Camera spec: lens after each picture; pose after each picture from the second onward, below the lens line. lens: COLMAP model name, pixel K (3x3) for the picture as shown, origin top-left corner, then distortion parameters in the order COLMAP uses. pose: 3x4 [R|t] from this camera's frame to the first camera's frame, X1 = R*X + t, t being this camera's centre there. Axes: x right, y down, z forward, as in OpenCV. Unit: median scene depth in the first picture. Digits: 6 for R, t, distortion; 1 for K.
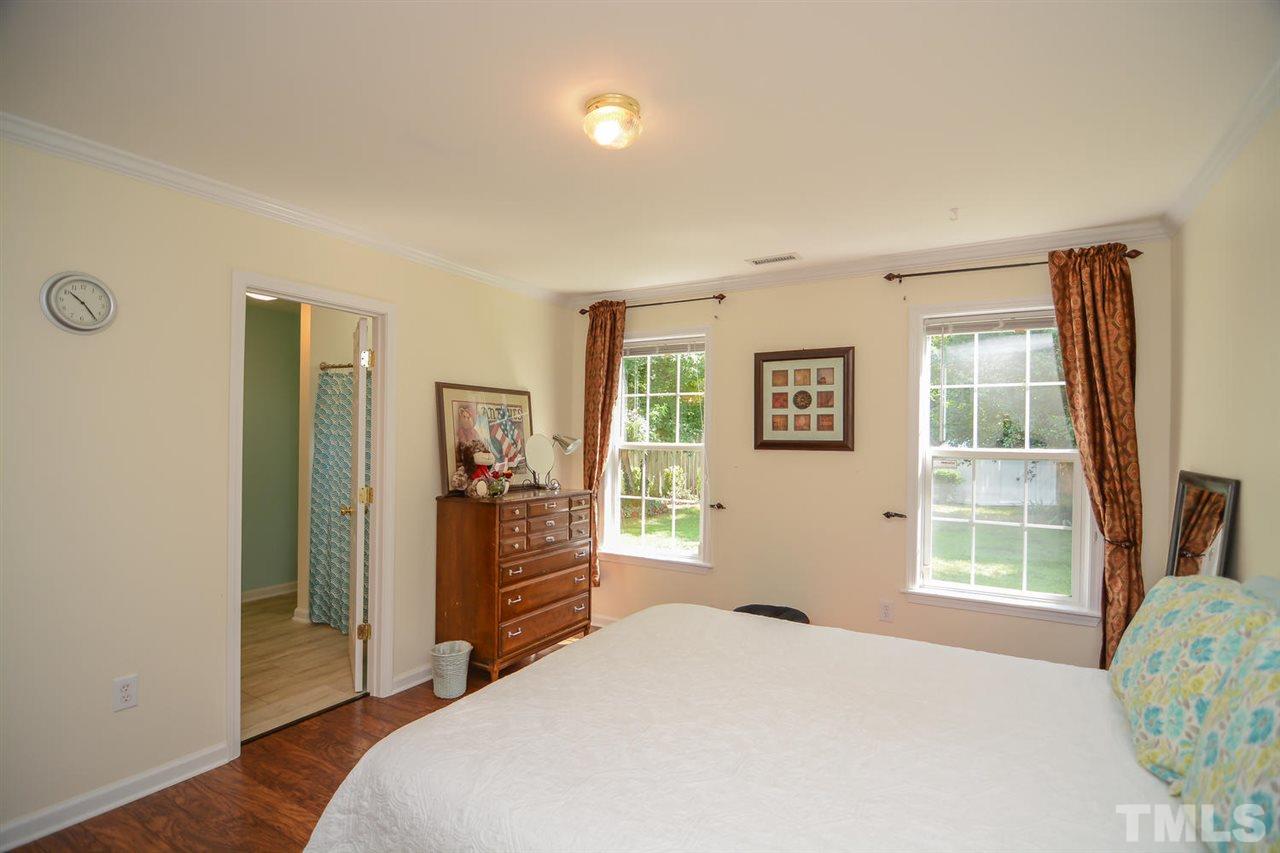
lens RADIAL K [[613.6, 0, 639.2], [0, 613.6, 434.3], [0, 0, 1]] dist [-0.003438, -0.012675]
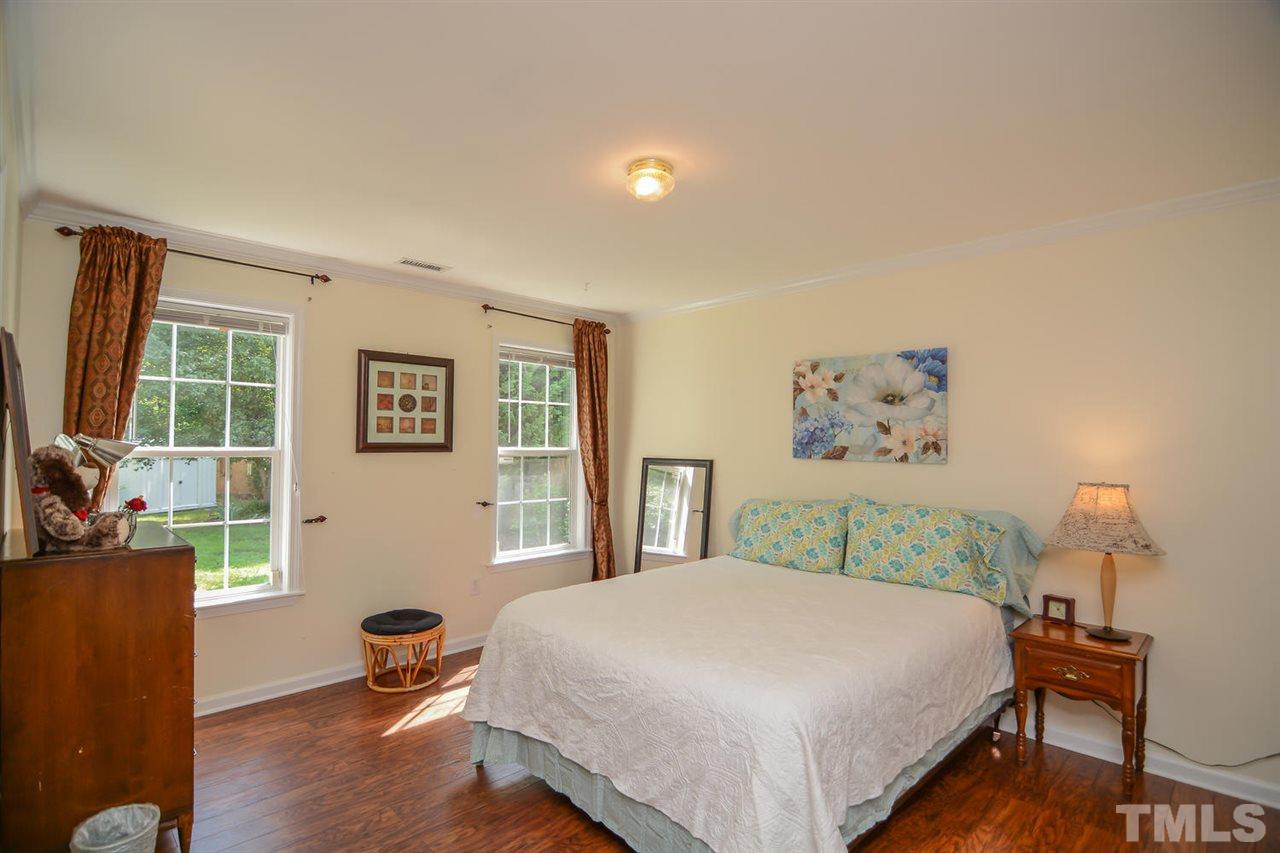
lens RADIAL K [[613.6, 0, 639.2], [0, 613.6, 434.3], [0, 0, 1]] dist [-0.003438, -0.012675]
pose [[0.259388, 0.005104, 0.965760, -0.624484], [-0.010024, 0.999946, -0.002593, -0.005460], [-0.965721, -0.009008, 0.259425, 0.363207]]
